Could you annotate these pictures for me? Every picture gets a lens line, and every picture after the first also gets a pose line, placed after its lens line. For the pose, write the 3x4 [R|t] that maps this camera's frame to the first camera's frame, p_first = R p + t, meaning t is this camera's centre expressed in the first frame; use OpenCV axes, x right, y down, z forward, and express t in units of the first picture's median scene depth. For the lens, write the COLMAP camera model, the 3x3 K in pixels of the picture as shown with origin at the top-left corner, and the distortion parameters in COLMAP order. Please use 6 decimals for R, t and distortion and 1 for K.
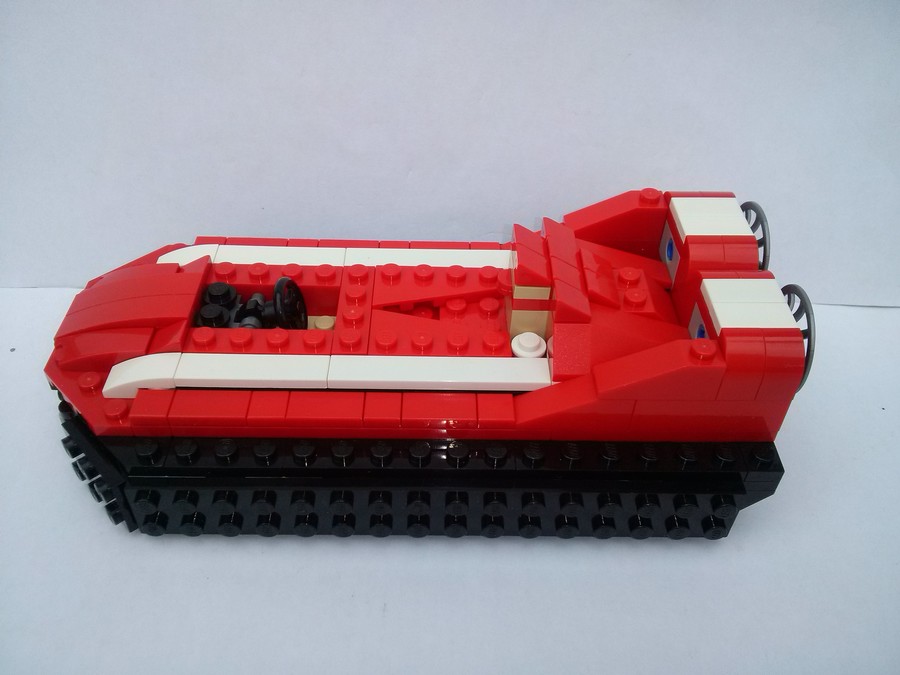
lens RADIAL K [[825.9, 0, 450.0], [0, 825.9, 337.5], [0, 0, 1]] dist [0.004555, 0.000592]
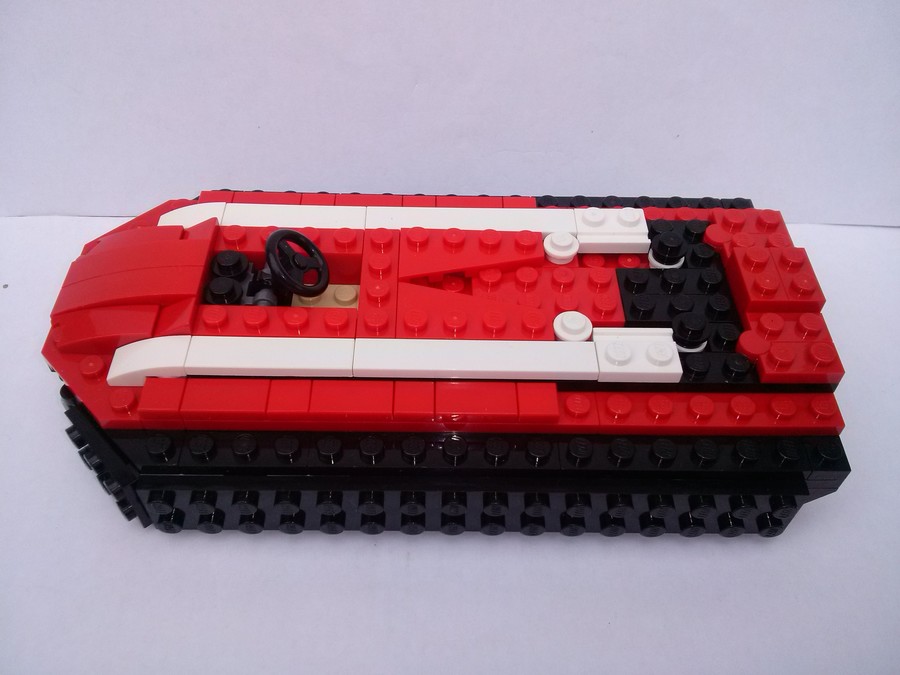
lens RADIAL K [[836.9, 0, 447.3], [0, 836.9, 336.8], [0, 0, 1]] dist [0.004712, -0.011203]
pose [[0.999995, 0.001136, -0.002892, -0.040365], [-0.000773, 0.992484, 0.122372, -0.092980], [0.003010, -0.122370, 0.992480, 0.085408]]
